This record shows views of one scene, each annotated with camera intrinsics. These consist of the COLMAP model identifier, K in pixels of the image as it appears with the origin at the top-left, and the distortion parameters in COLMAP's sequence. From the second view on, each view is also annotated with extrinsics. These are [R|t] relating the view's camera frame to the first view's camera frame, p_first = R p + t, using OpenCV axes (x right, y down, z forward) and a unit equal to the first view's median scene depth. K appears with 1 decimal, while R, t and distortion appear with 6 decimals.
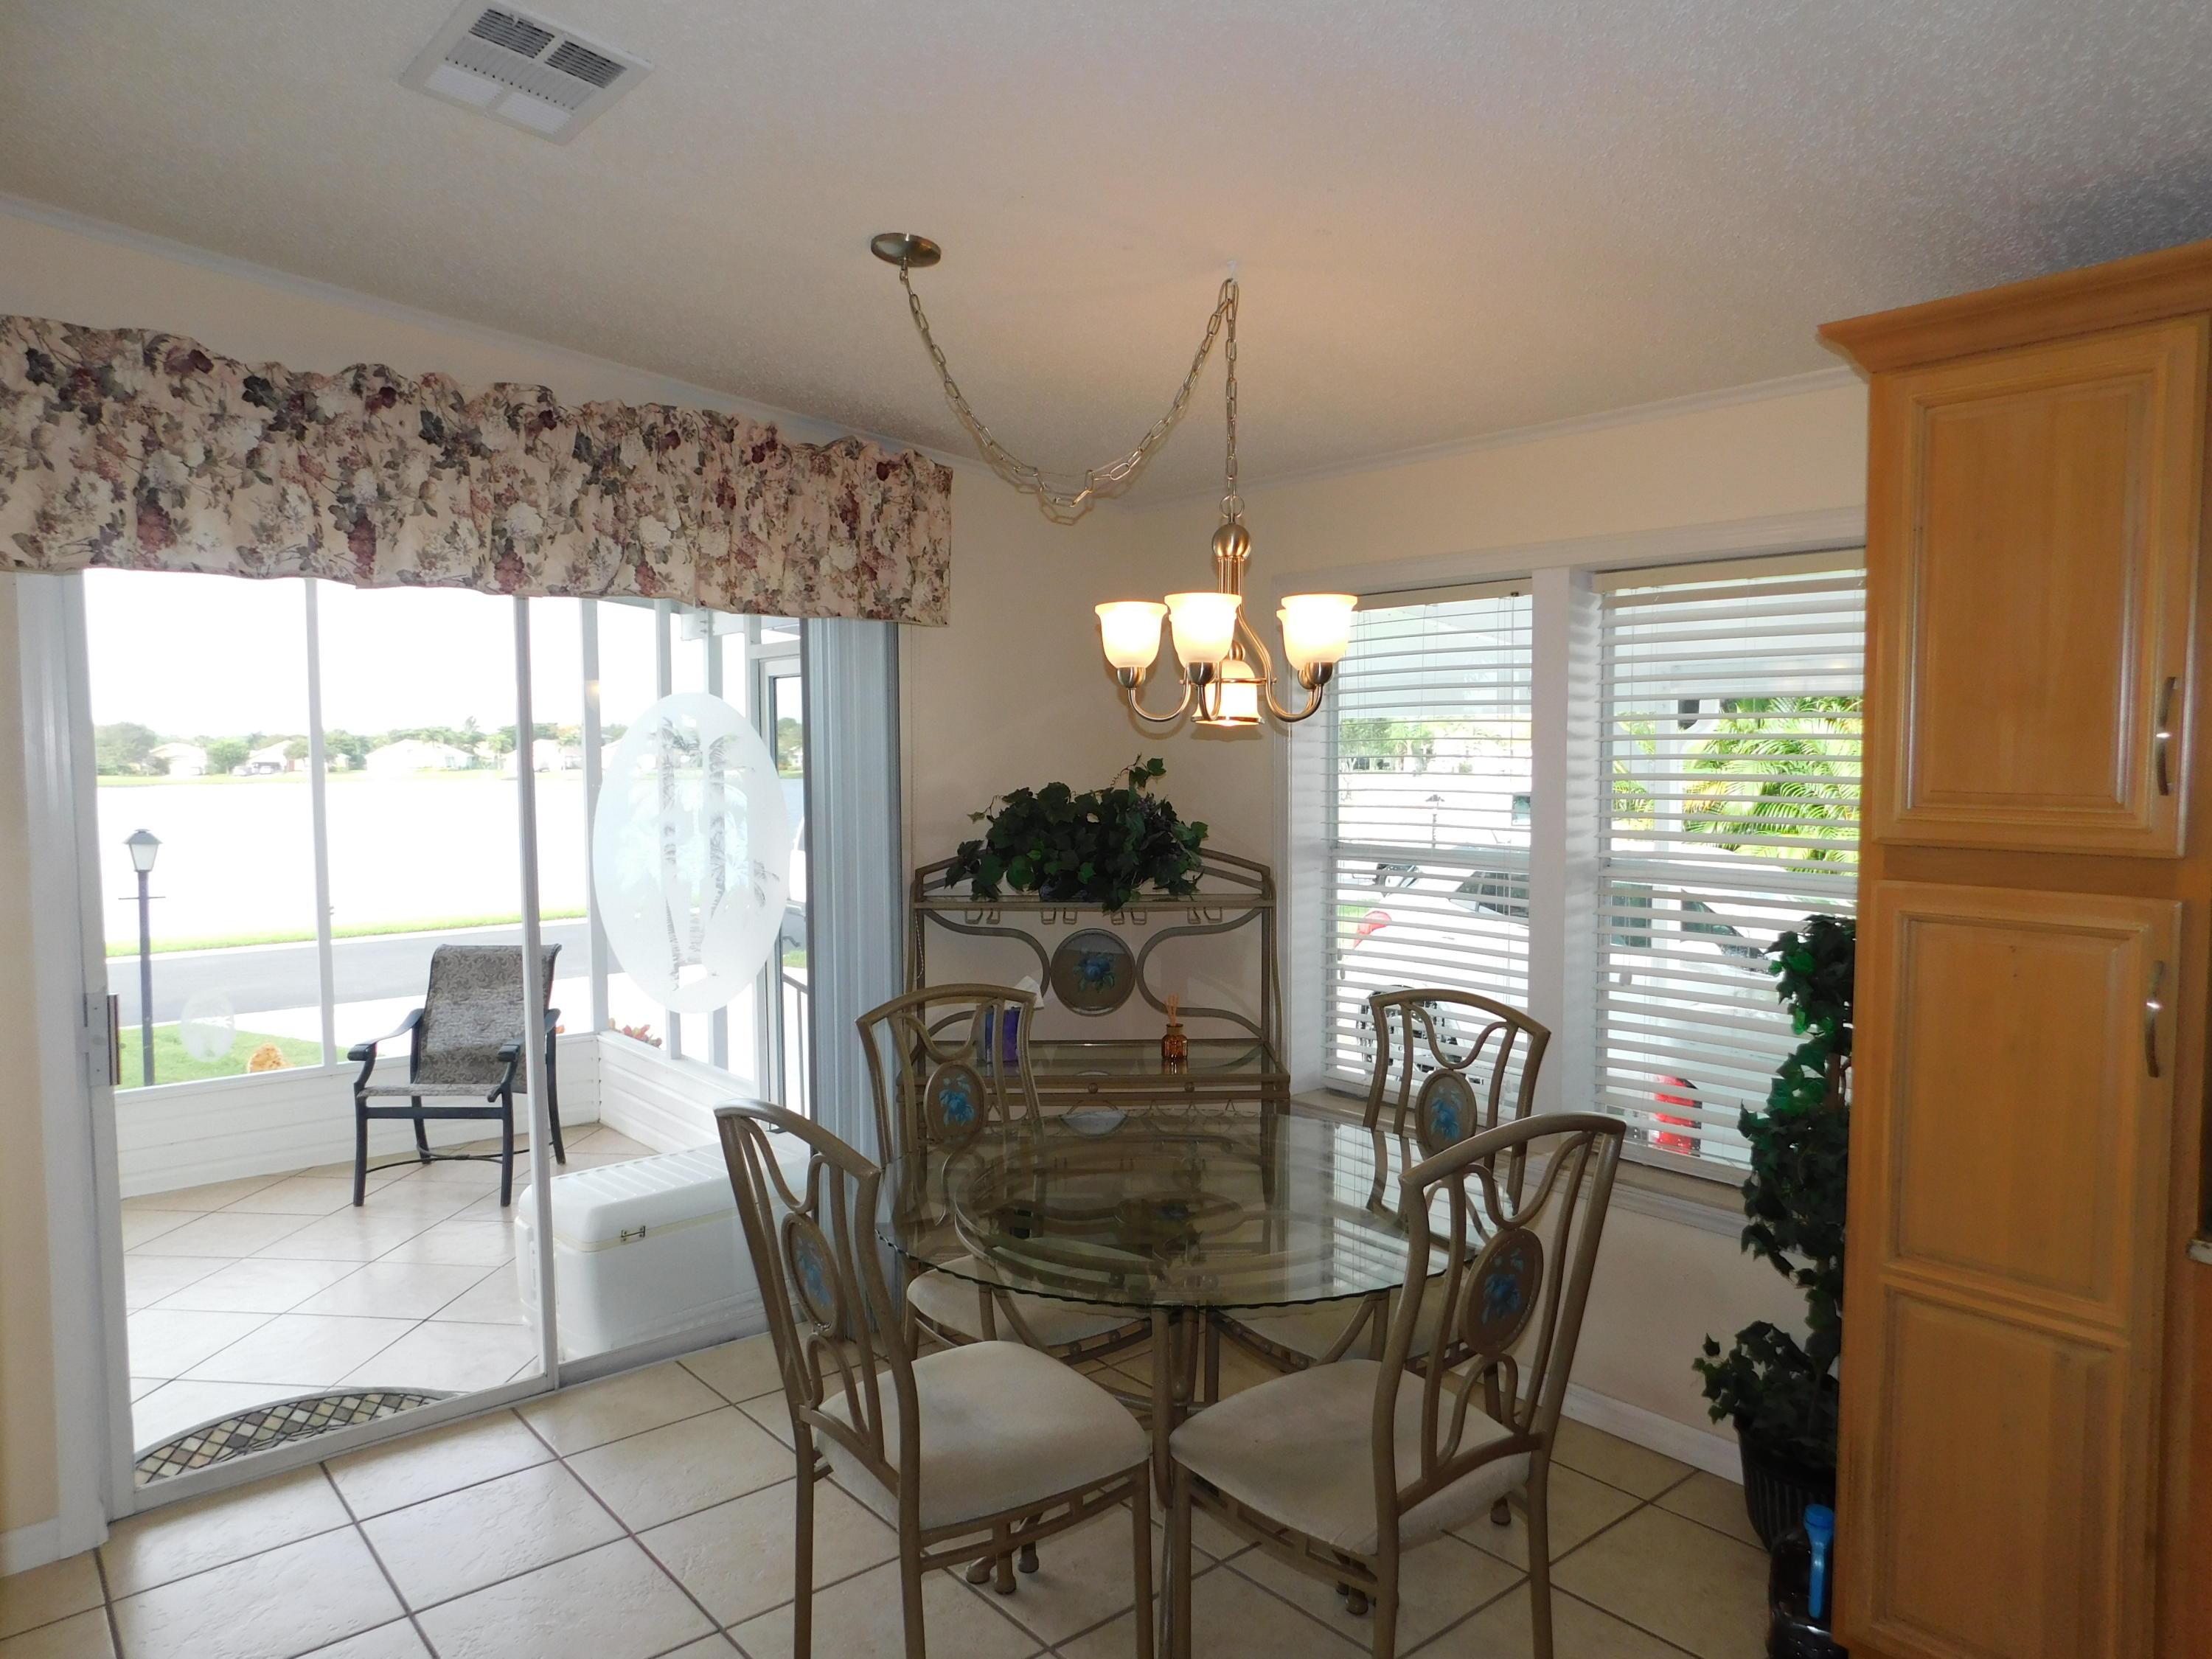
lens RADIAL K [[1464.1, 0, 1121.7], [0, 1464.1, 832.8], [0, 0, 1]] dist [-0.058412, 0.048038]
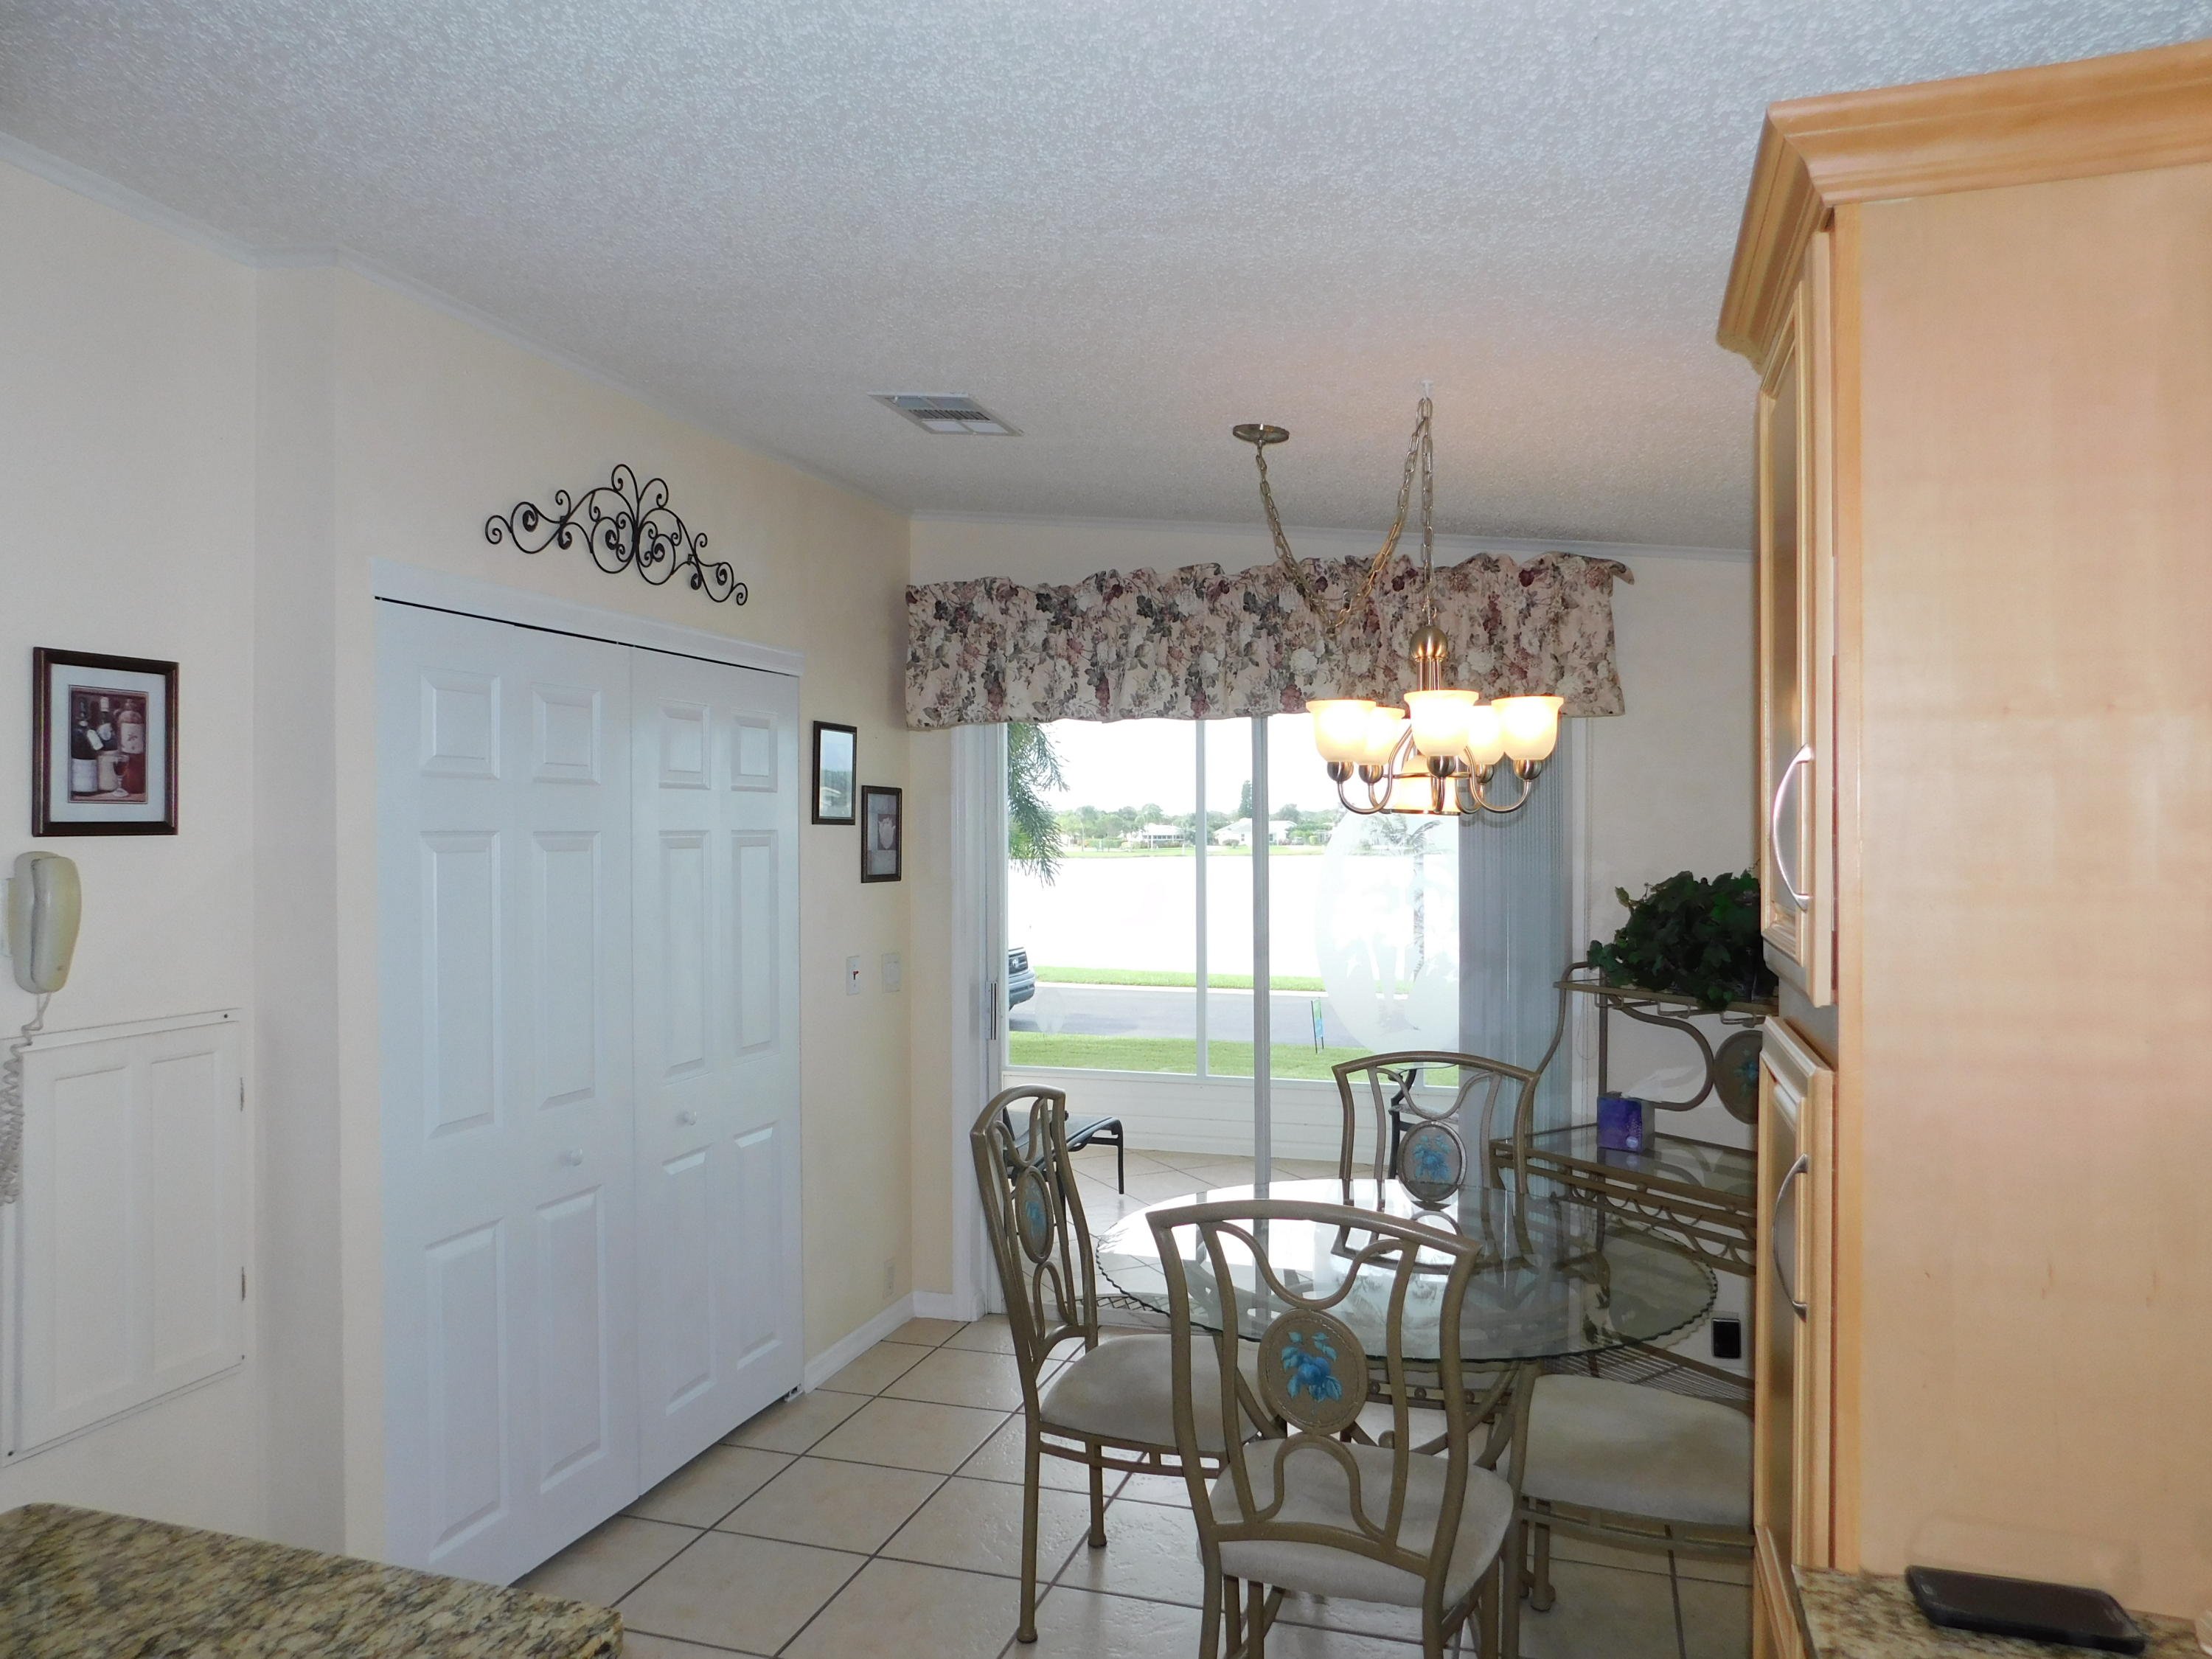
lens RADIAL K [[1464.1, 0, 1121.7], [0, 1464.1, 832.8], [0, 0, 1]] dist [-0.058412, 0.048038]
pose [[0.534761, 0.008376, -0.844962, 0.704752], [-0.050650, 0.998471, -0.022158, -0.024988], [0.843484, 0.054646, 0.534367, 0.218594]]
